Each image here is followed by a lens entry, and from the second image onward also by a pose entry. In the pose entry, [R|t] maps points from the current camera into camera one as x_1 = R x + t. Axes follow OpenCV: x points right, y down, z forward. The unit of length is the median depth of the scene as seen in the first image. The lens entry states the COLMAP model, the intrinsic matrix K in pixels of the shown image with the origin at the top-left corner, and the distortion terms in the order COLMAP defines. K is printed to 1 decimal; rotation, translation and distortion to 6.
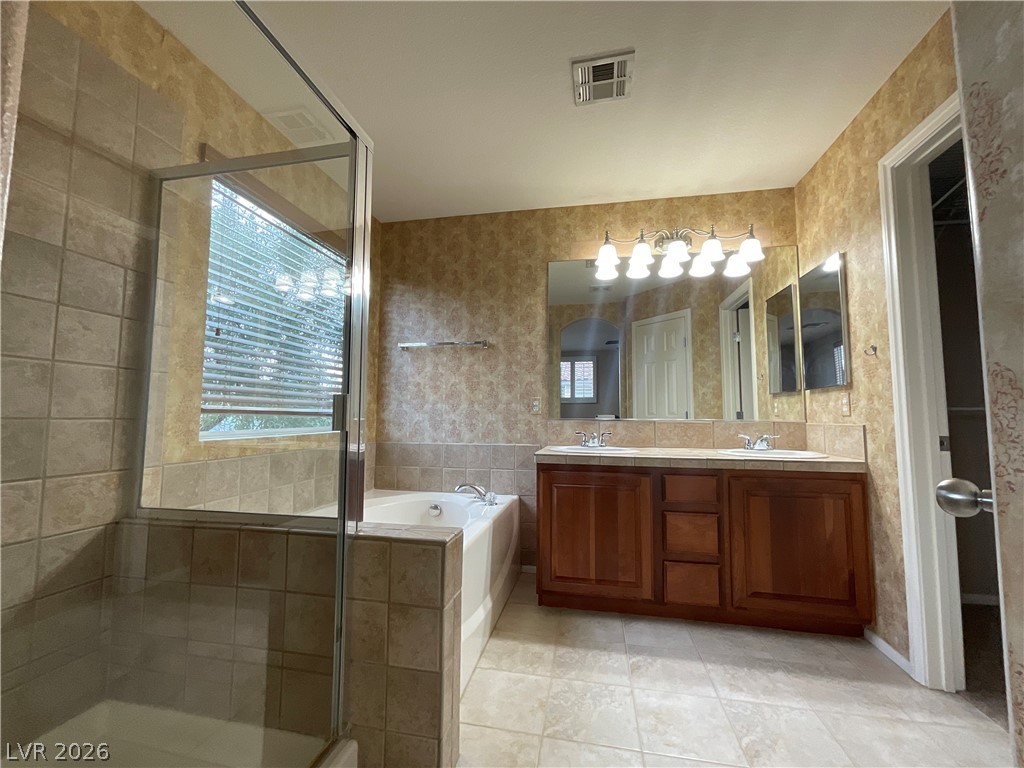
lens RADIAL K [[414.5, 0, 512.0], [0, 414.5, 384.0], [0, 0, 1]] dist [0.000360, 0.000098]
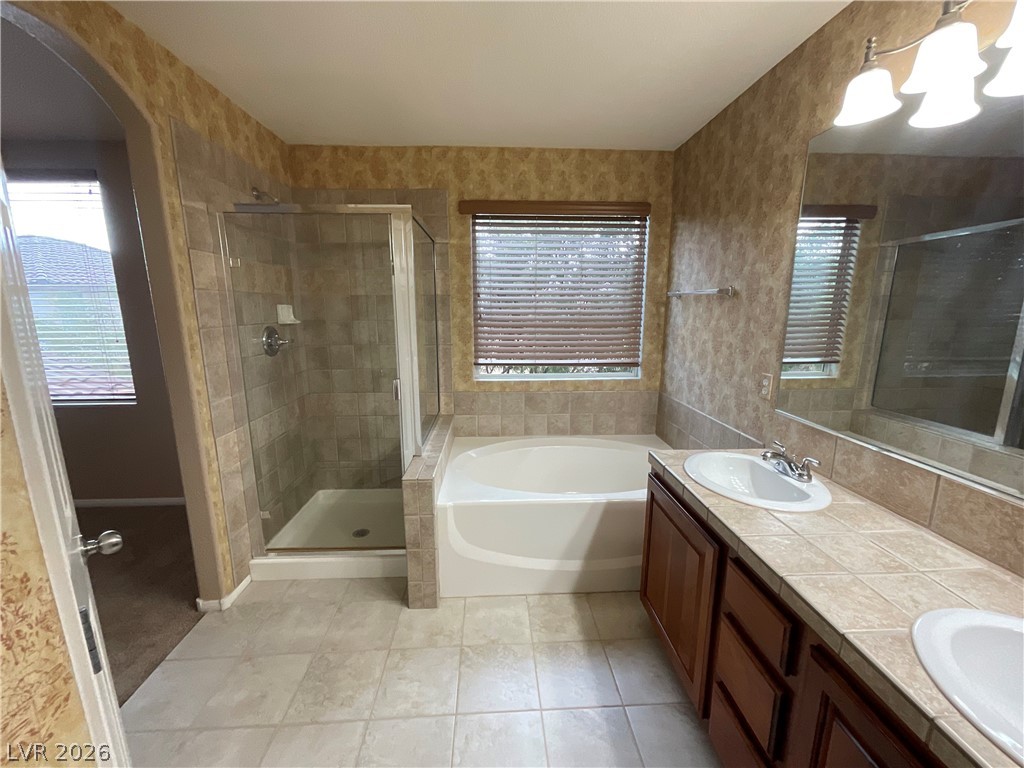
lens RADIAL K [[414.5, 0, 512.0], [0, 414.5, 384.0], [0, 0, 1]] dist [0.000360, 0.000098]
pose [[0.245569, 0.174550, -0.953535, 0.577146], [0.073829, 0.977430, 0.197938, -0.110665], [0.966564, -0.119006, 0.227140, 0.440092]]
